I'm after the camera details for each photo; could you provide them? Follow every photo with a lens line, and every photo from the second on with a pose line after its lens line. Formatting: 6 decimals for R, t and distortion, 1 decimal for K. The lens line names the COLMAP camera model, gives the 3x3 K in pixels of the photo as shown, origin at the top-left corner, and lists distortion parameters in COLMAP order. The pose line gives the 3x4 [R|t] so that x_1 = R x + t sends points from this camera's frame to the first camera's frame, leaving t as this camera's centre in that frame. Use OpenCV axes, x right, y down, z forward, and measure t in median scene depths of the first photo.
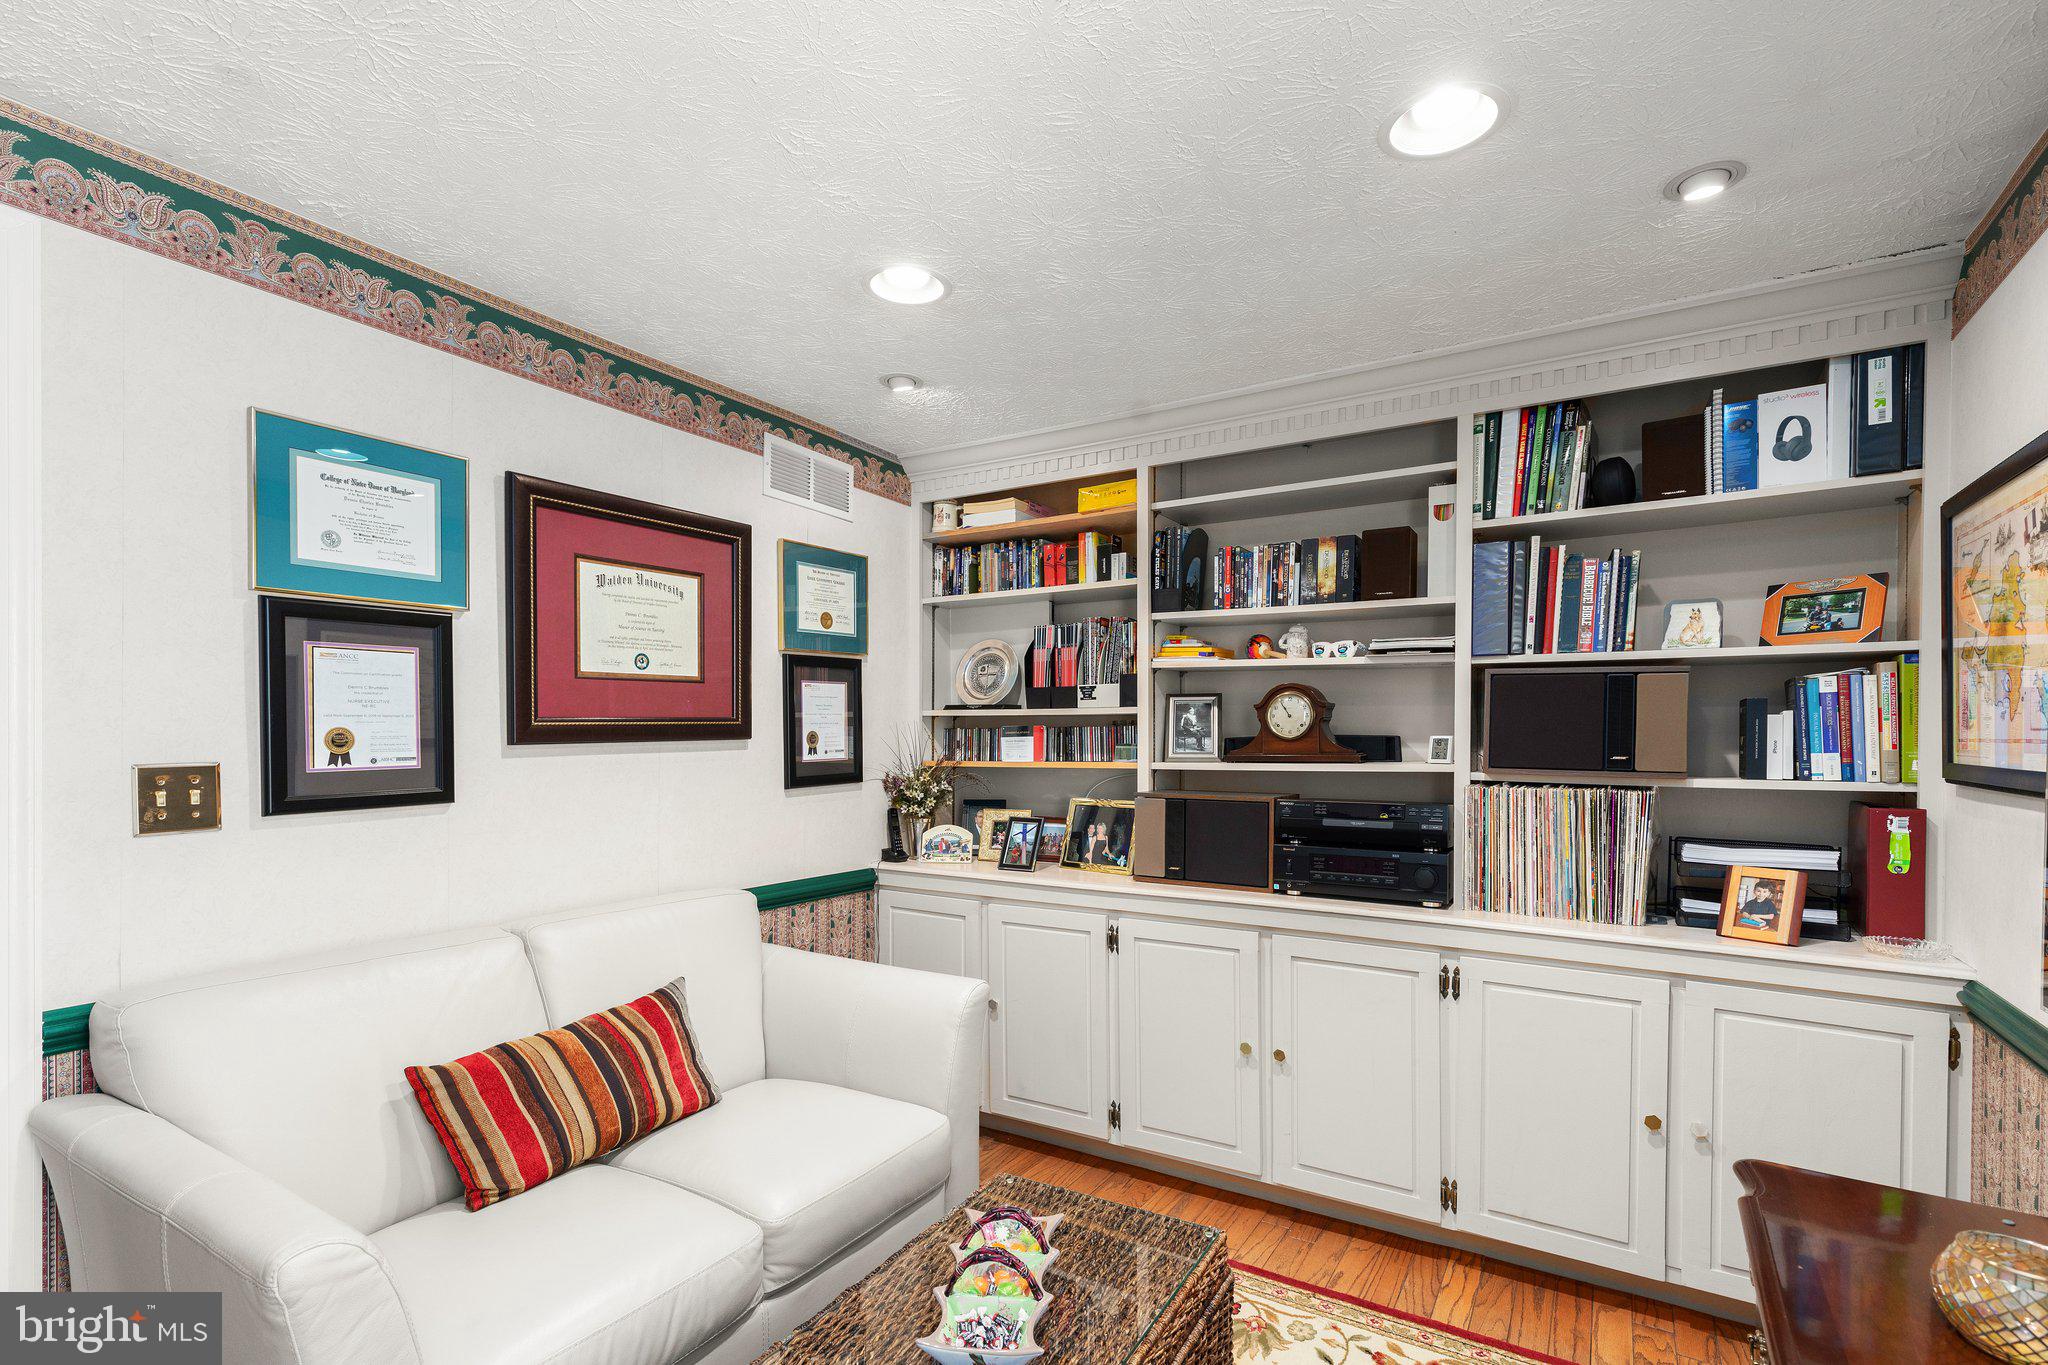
lens RADIAL K [[944.5, 0, 1030.6], [0, 944.5, 758.7], [0, 0, 1]] dist [0.010493, -0.000294]
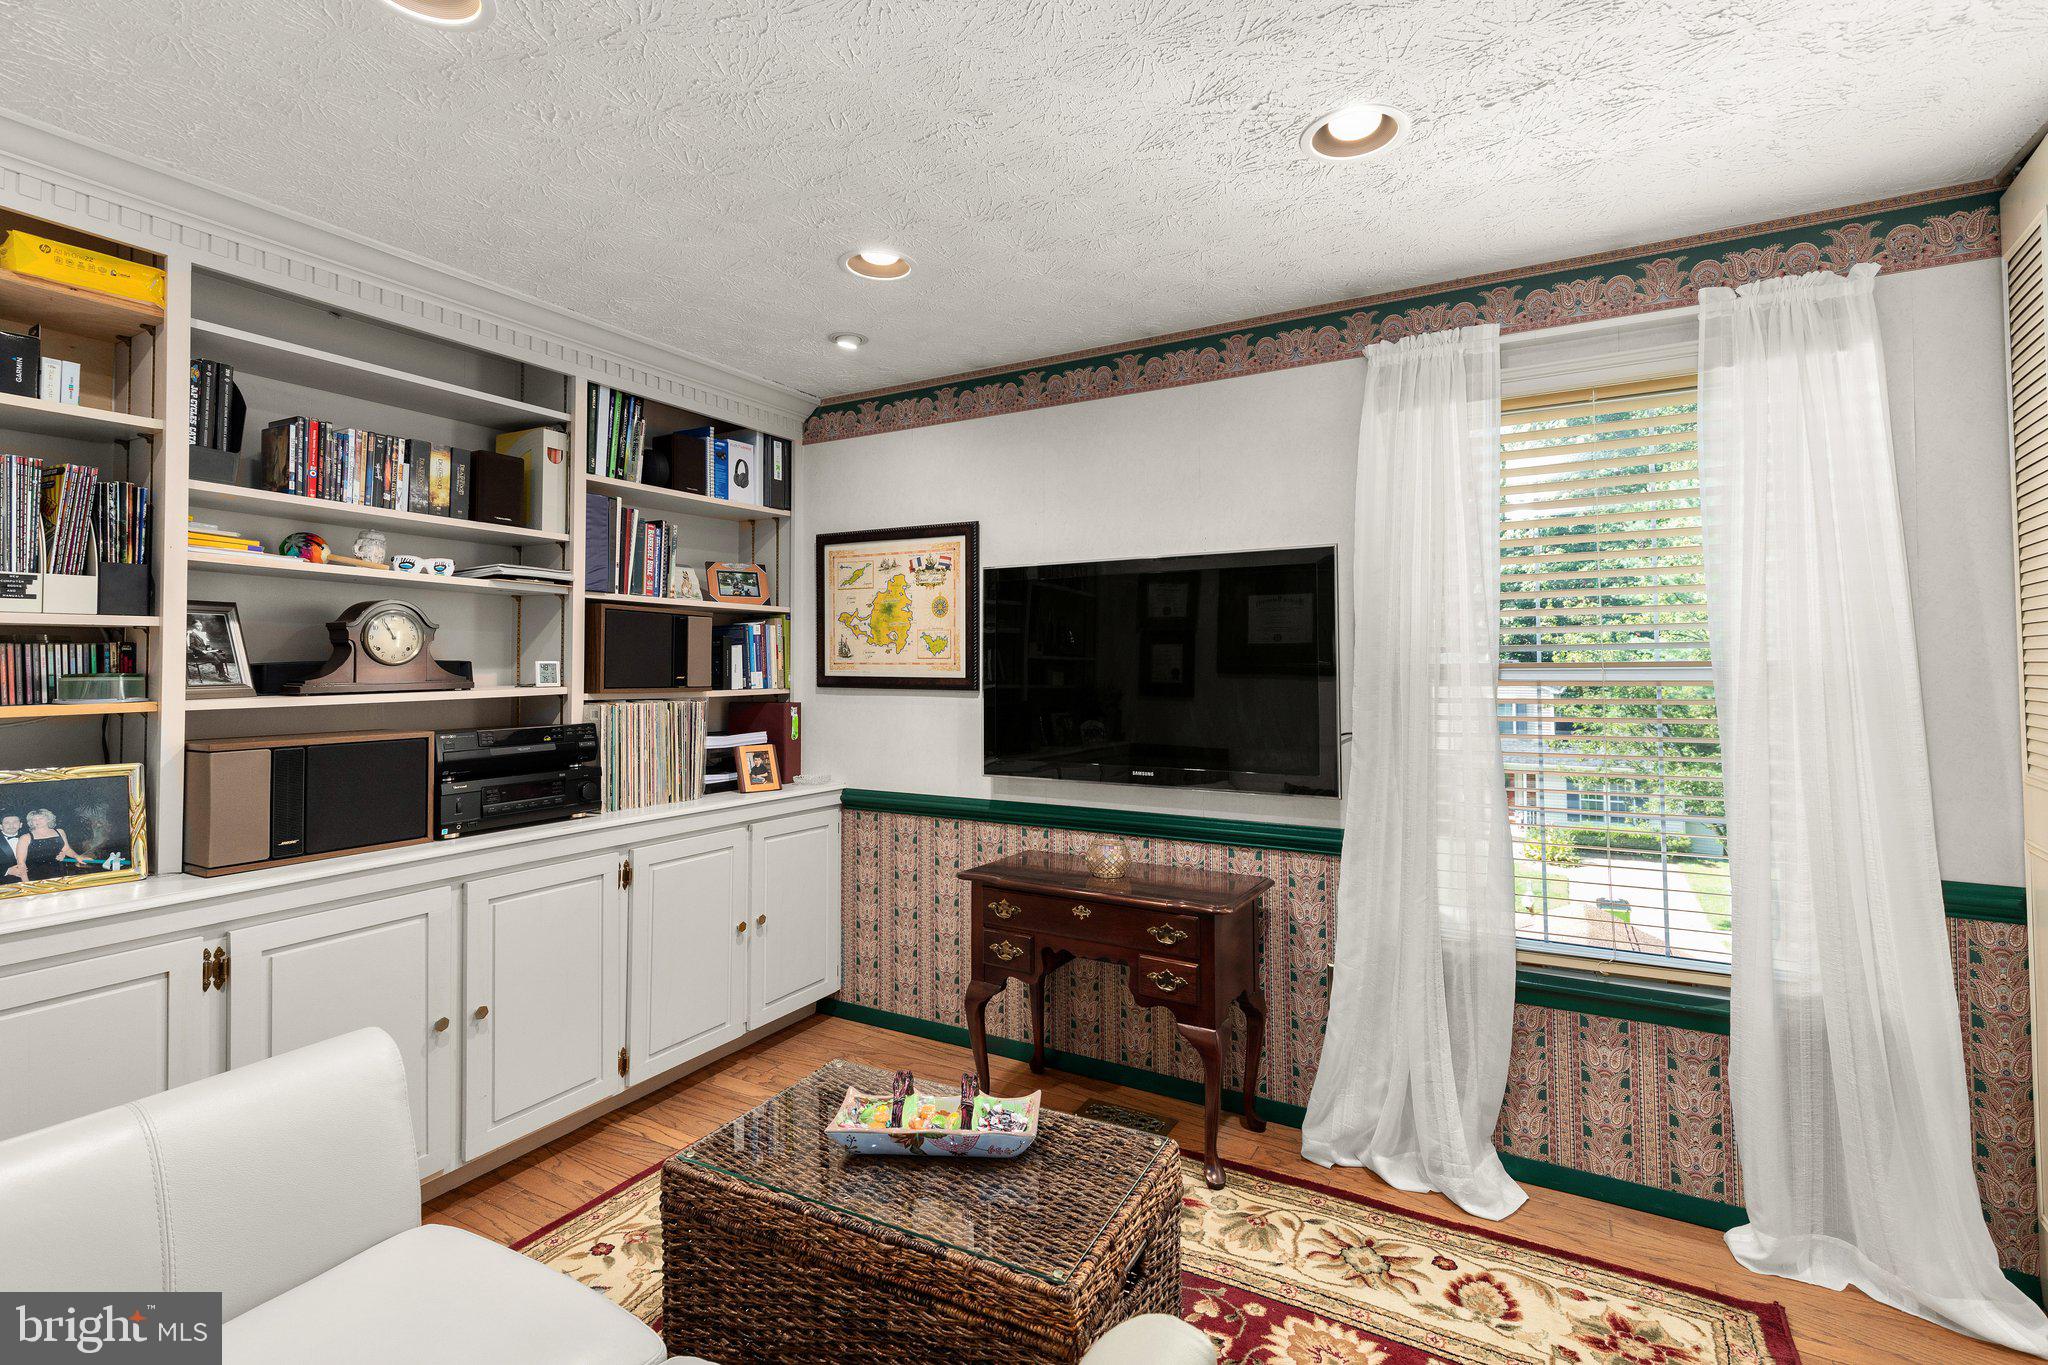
lens RADIAL K [[932.9, 0, 1041.0], [0, 932.9, 657.7], [0, 0, 1]] dist [0.008929, -0.000282]
pose [[-0.042445, 0.005411, 0.999084, -0.693195], [0.026409, 0.999642, -0.004292, -0.009186], [-0.998750, 0.026203, -0.042573, 0.519052]]
